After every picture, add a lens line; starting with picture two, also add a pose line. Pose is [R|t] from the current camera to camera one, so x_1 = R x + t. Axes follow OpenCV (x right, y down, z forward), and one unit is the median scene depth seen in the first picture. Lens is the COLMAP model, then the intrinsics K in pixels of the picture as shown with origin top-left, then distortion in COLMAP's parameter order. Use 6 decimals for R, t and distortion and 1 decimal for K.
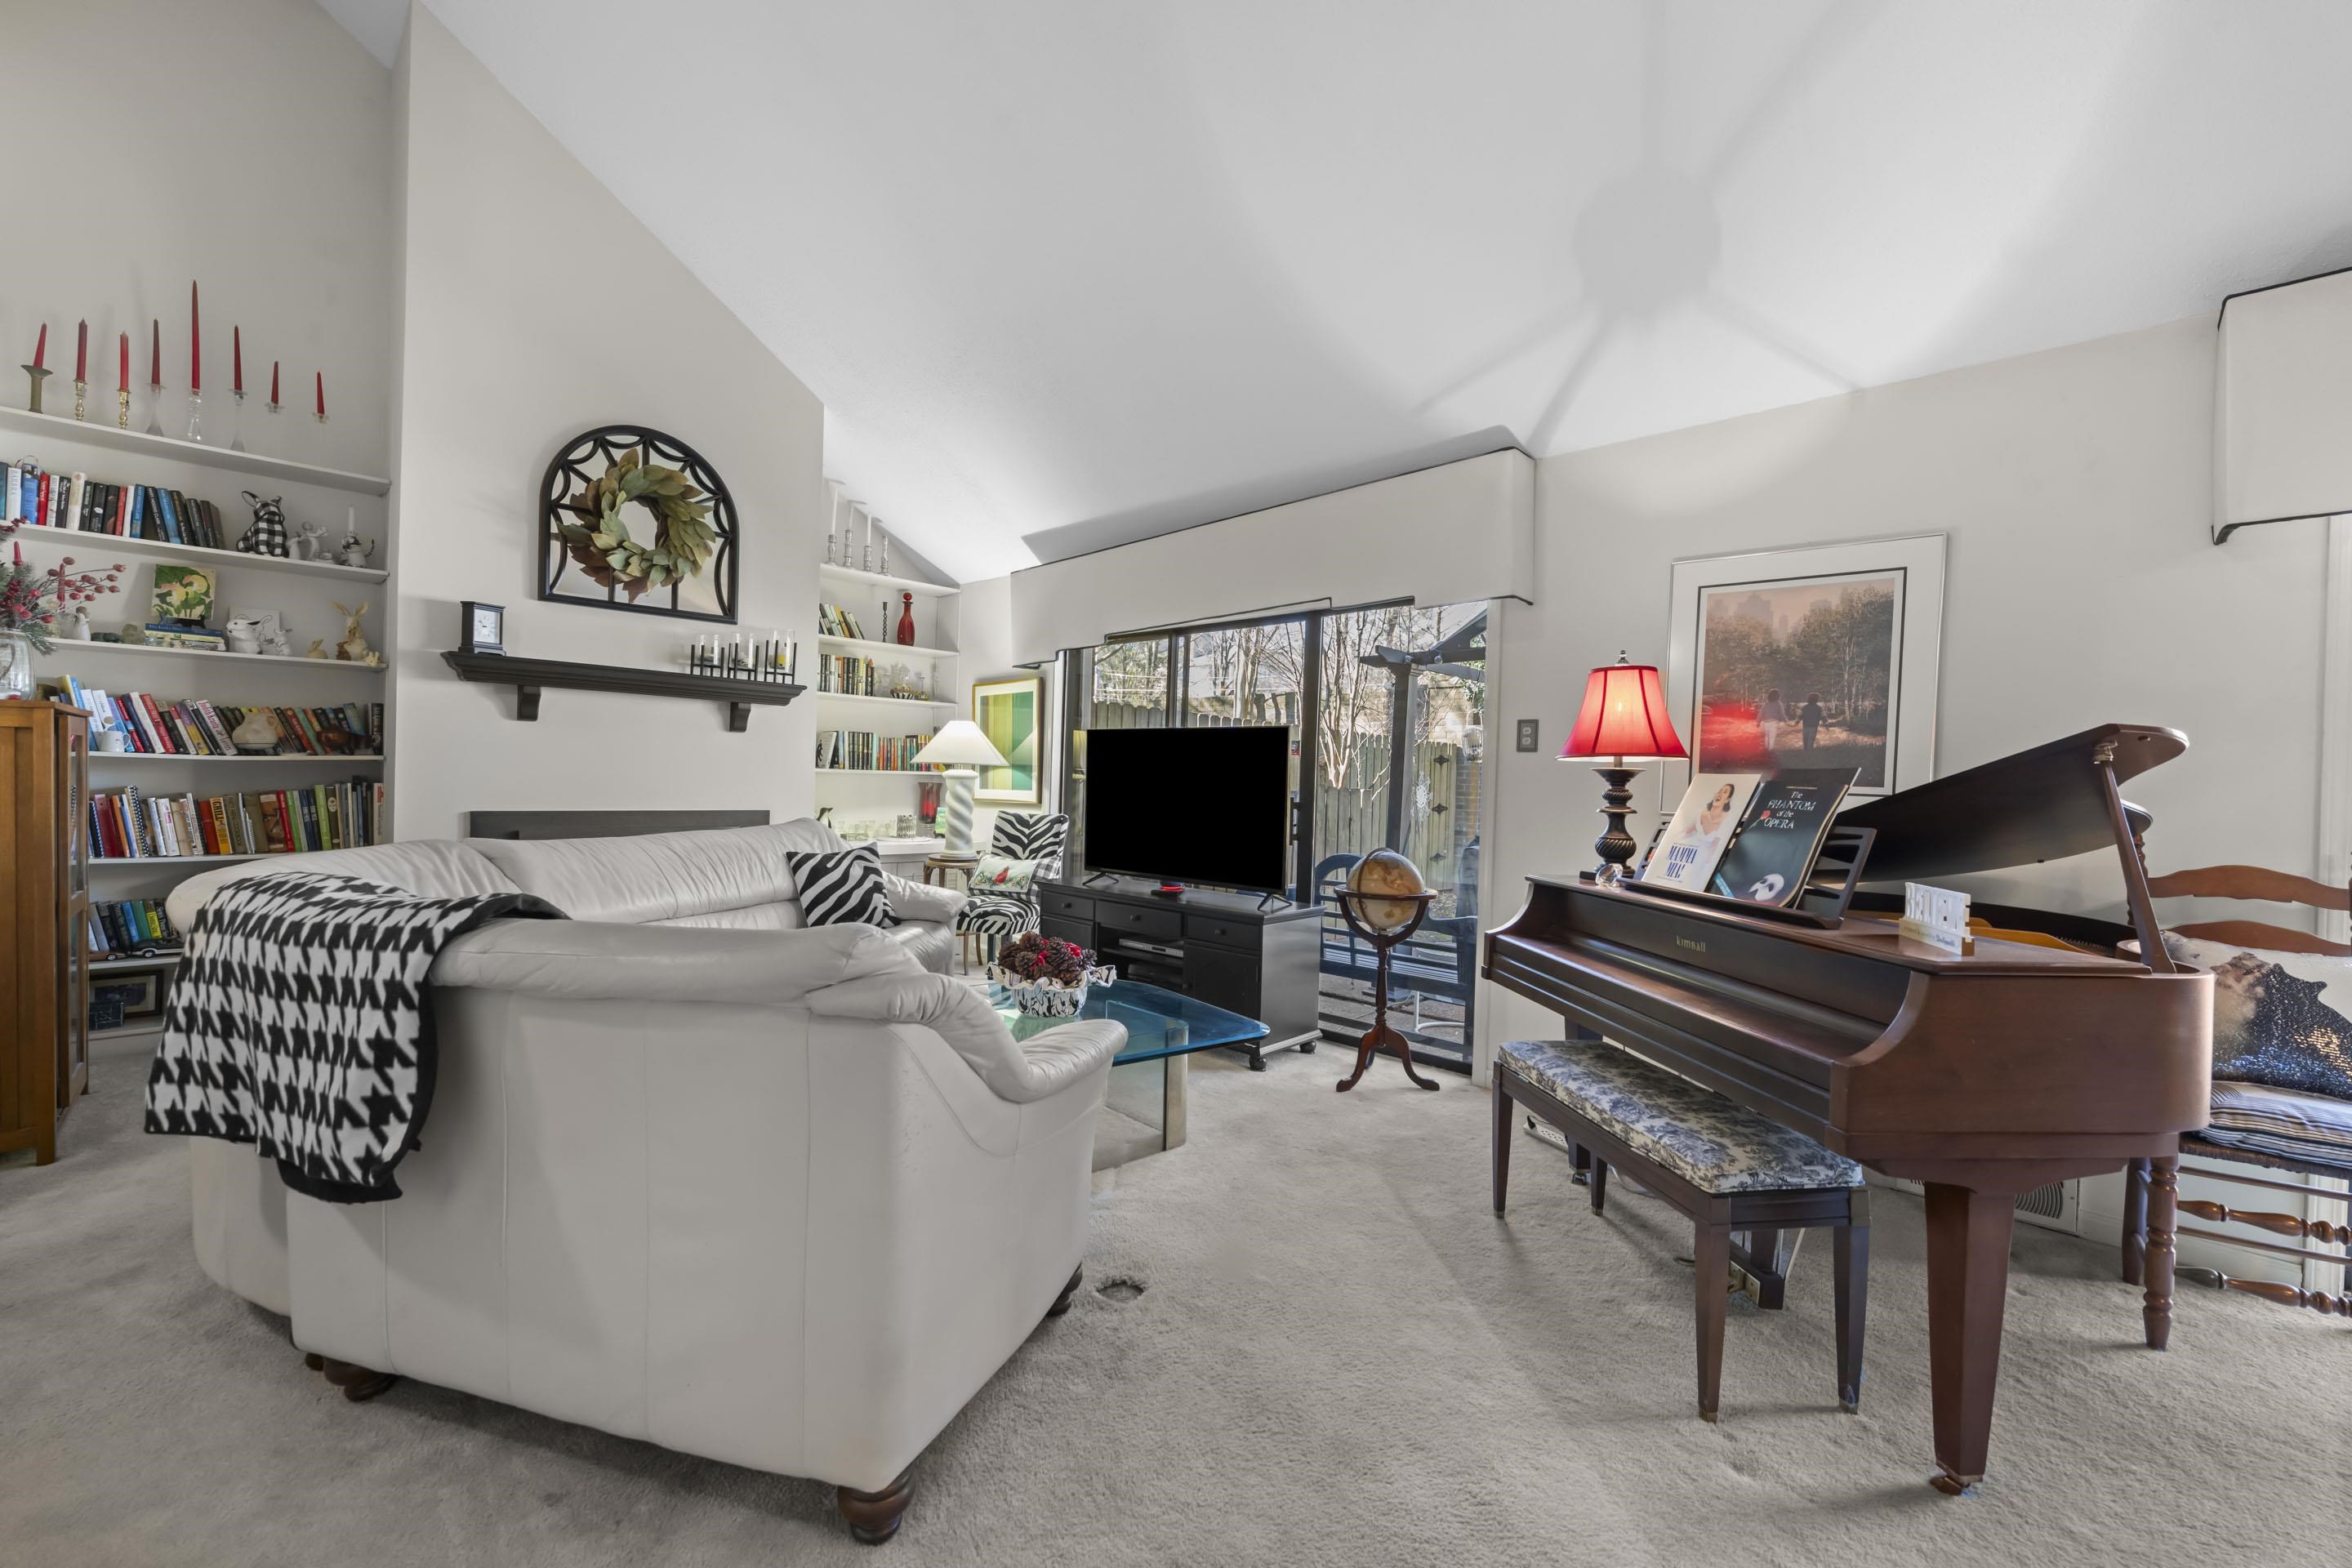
lens RADIAL K [[924.2, 0, 1167.2], [0, 924.2, 777.2], [0, 0, 1]] dist [-0.011215, 0.000139]
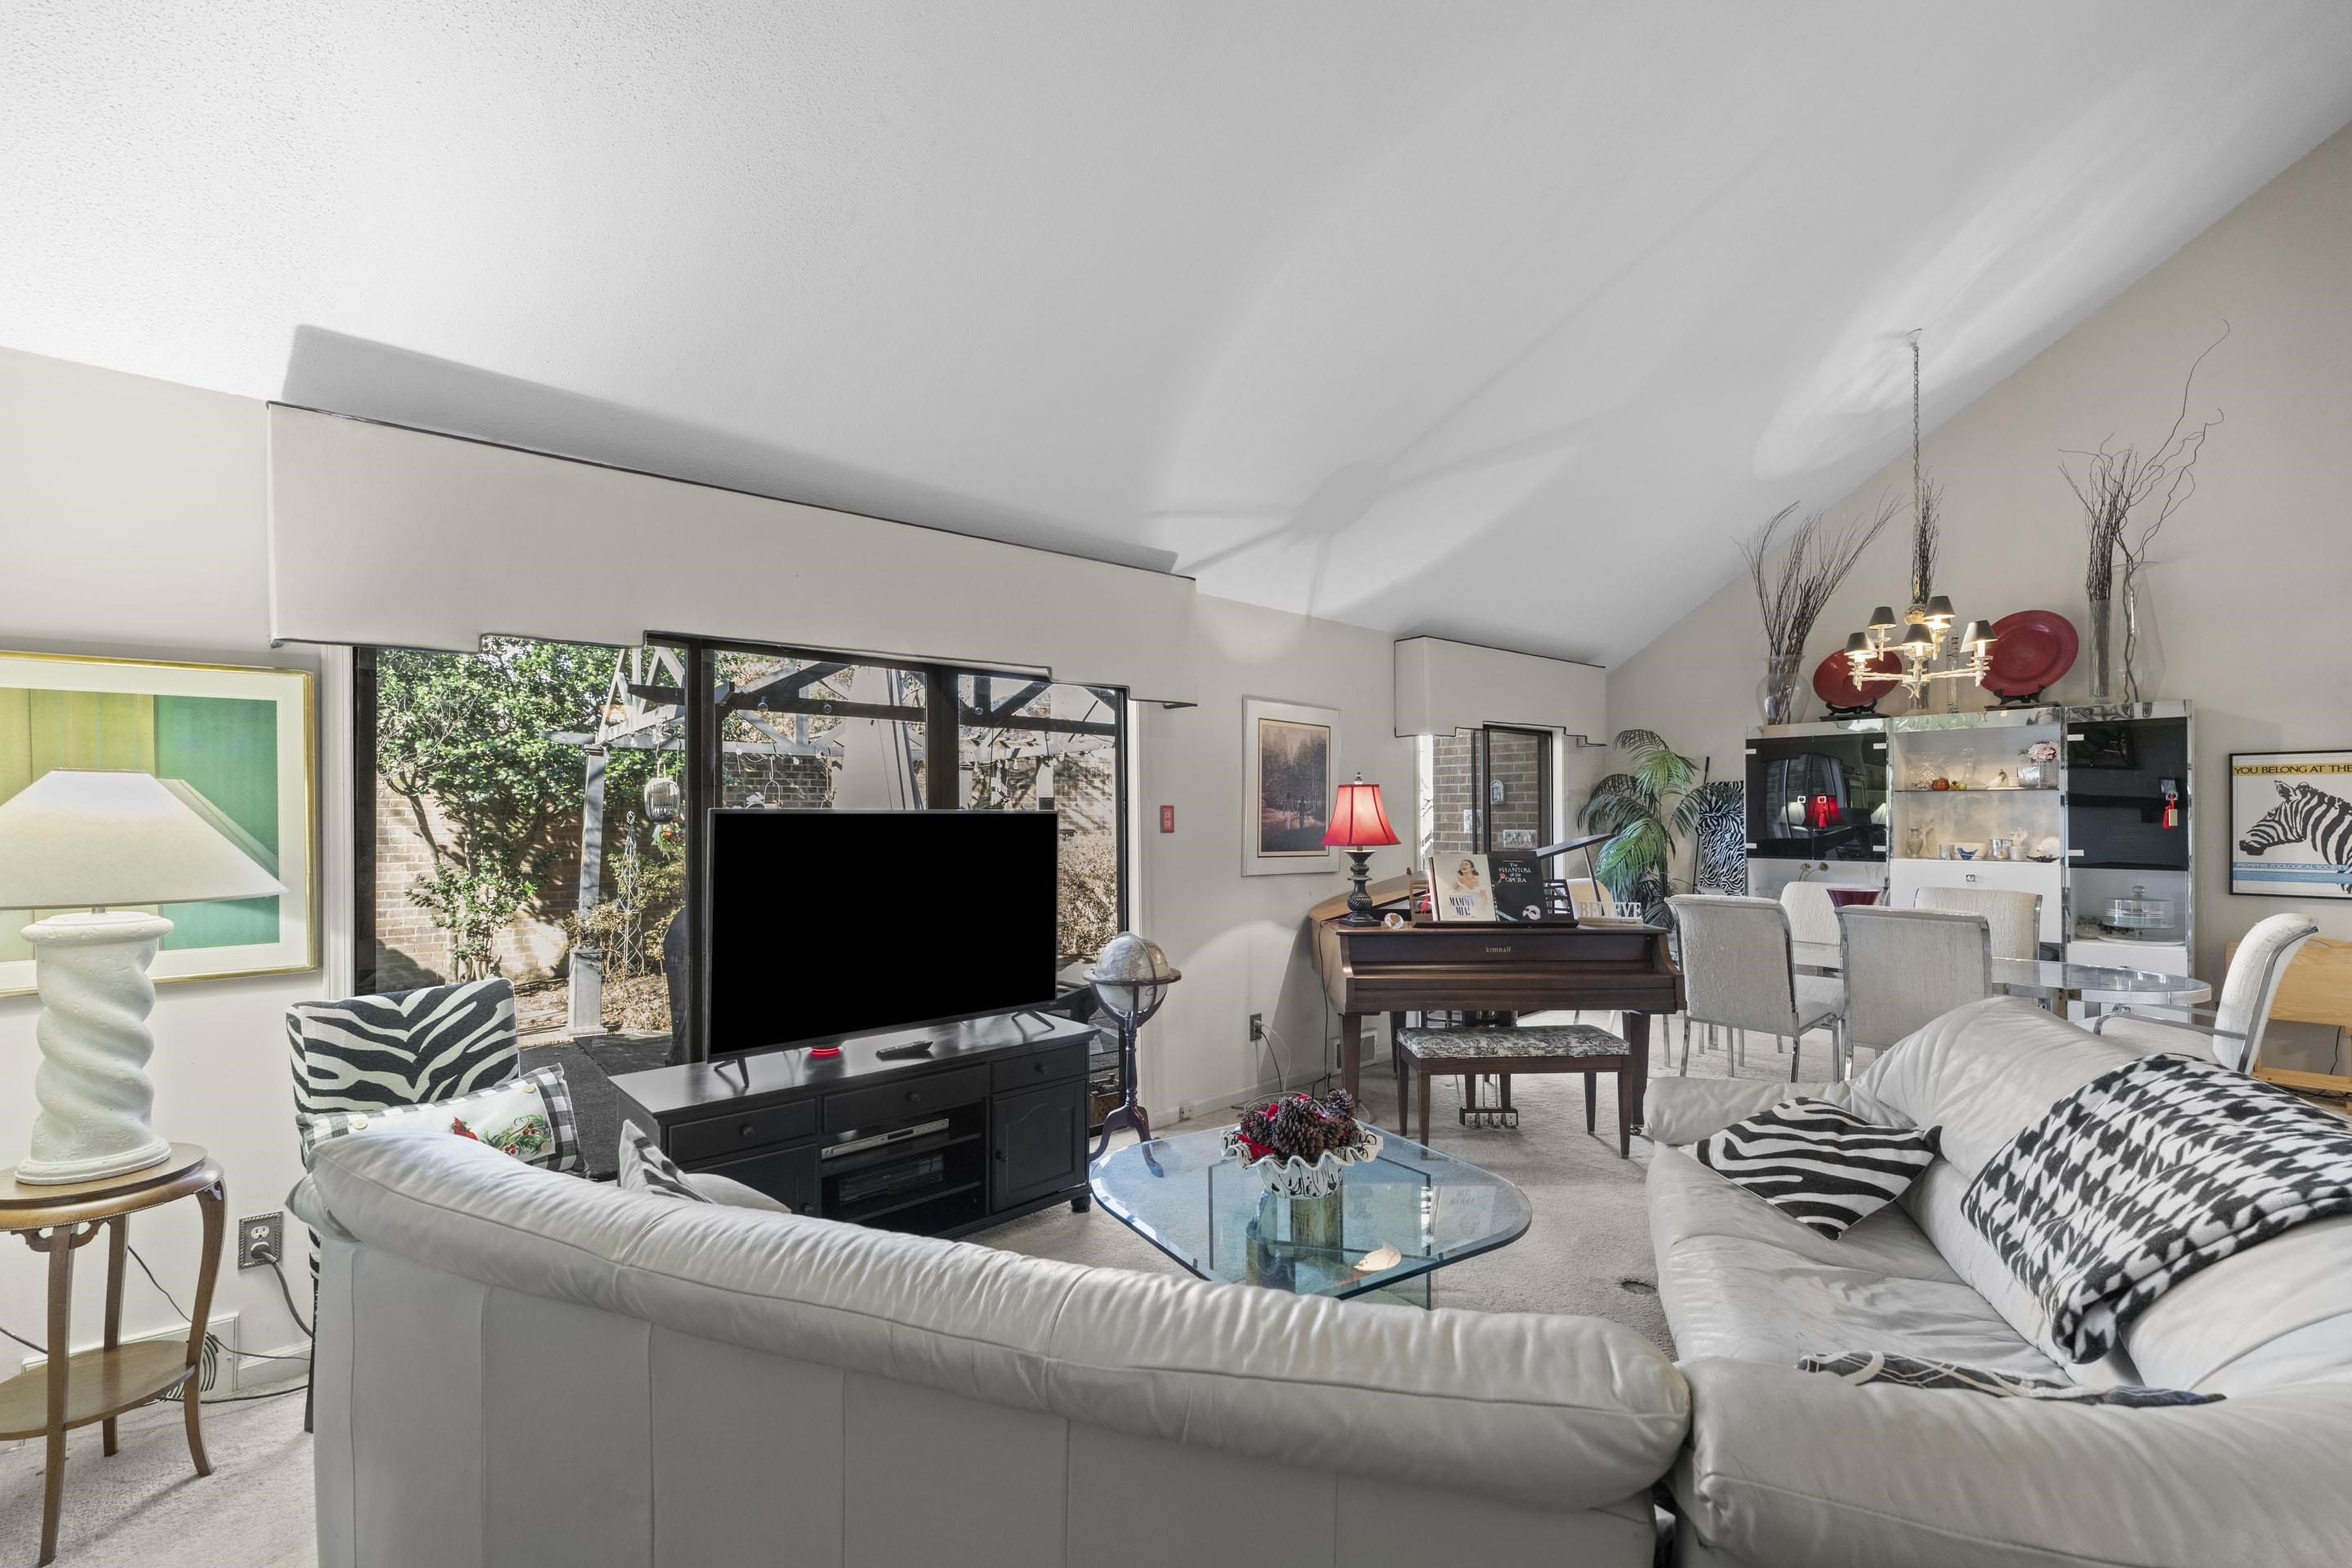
lens RADIAL K [[971.2, 0, 1175.5], [0, 971.2, 820.8], [0, 0, 1]] dist [0.001292, -0.000186]
pose [[0.082839, -0.031126, 0.996077, -0.604195], [0.001666, 0.999515, 0.031095, -0.058459], [-0.996562, -0.000917, 0.082851, 0.634400]]
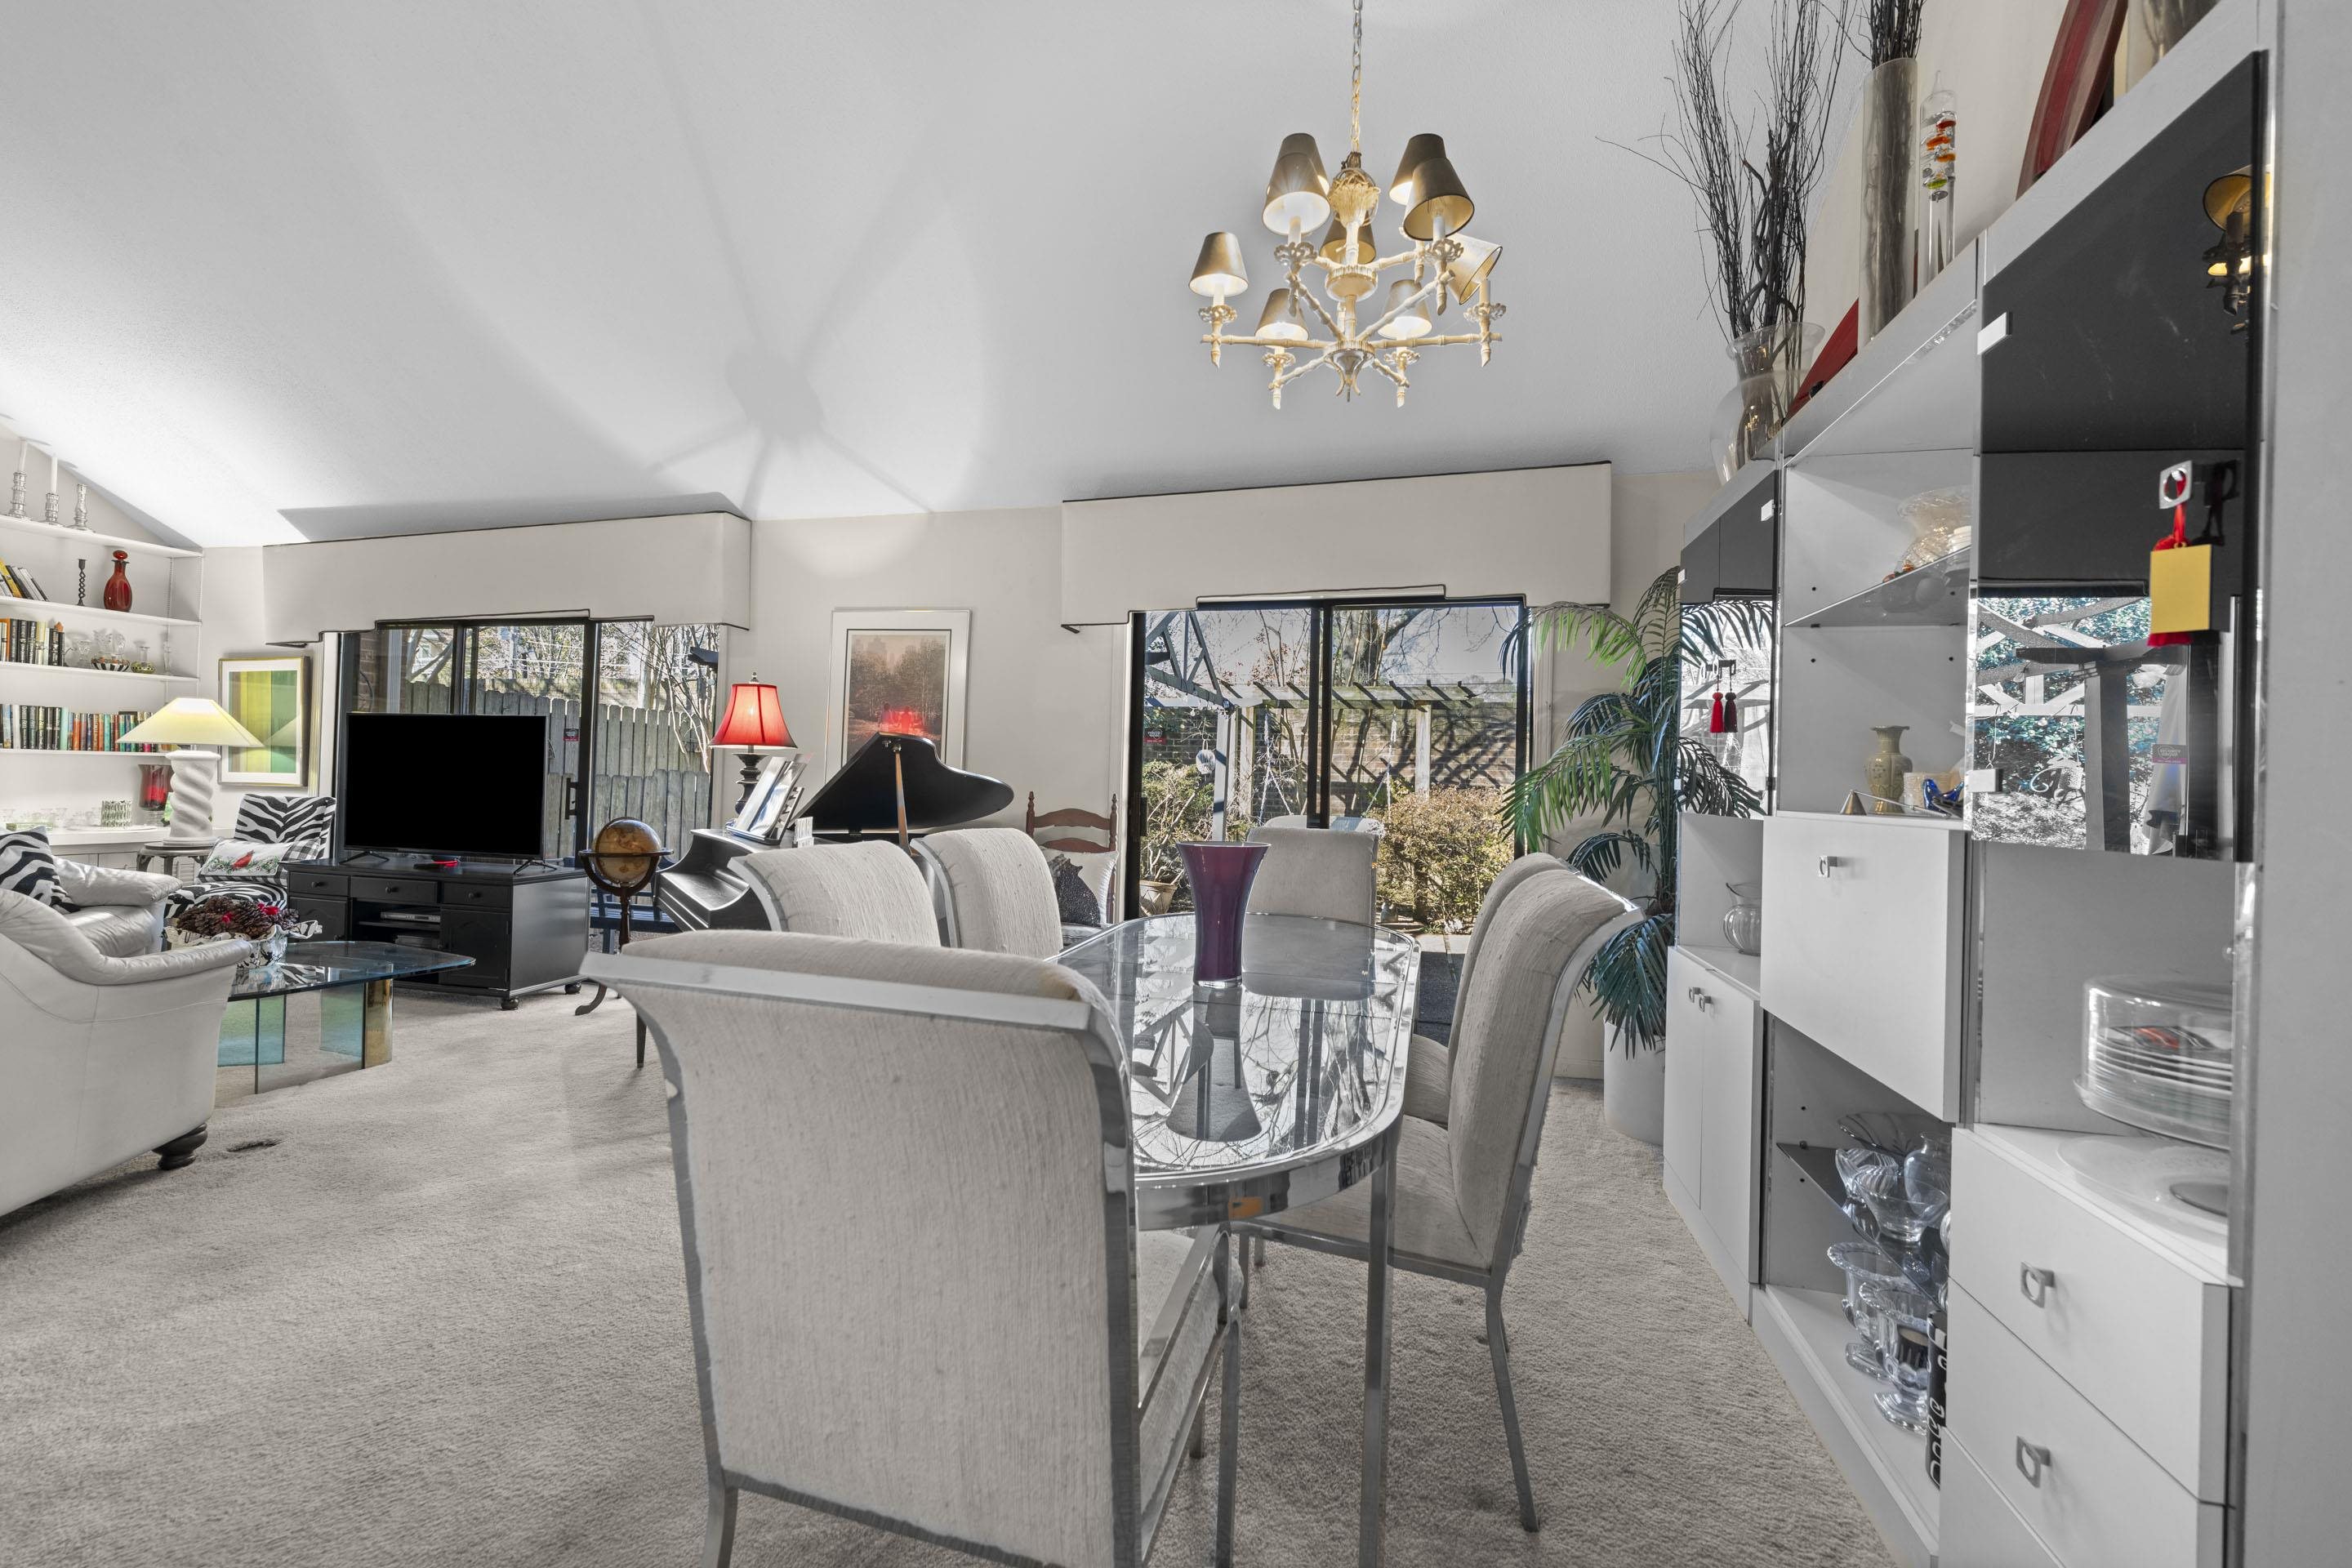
lens RADIAL K [[924.2, 0, 1167.2], [0, 924.2, 777.2], [0, 0, 1]] dist [-0.011215, 0.000139]
pose [[0.862806, -0.002652, 0.505529, 0.175388], [-0.003727, 0.999926, 0.011606, 0.004596], [-0.505522, -0.011898, 0.862732, -0.322742]]
